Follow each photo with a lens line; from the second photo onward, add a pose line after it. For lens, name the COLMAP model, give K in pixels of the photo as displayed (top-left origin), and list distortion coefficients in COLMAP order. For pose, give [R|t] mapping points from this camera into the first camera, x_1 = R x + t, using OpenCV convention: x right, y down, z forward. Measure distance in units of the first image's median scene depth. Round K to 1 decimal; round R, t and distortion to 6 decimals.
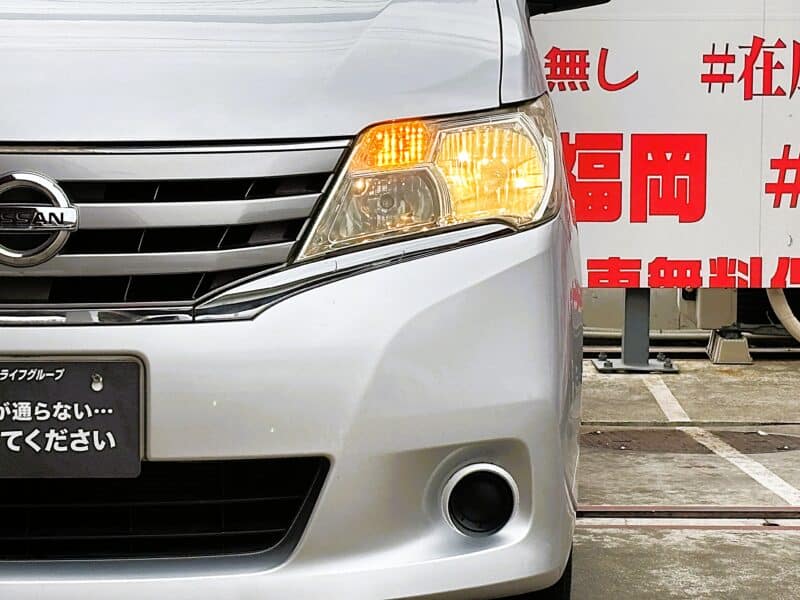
lens RADIAL K [[3135.0, 0, 400.0], [0, 3135.0, 300.0], [0, 0, 1]] dist [0.116553, 2.487427]
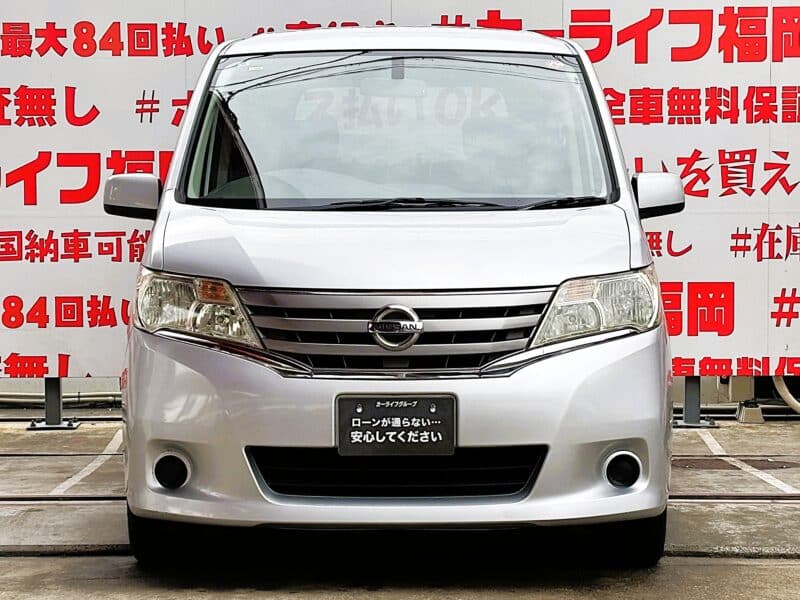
lens RADIAL K [[2359.4, 0, 365.1], [0, 2359.4, 299.1], [0, 0, 1]] dist [0.236171, -0.806681]
pose [[0.998438, -0.005915, -0.055556, -0.037854], [0.003362, 0.998938, -0.045942, 0.017793], [0.055768, 0.045683, 0.997398, -0.357187]]
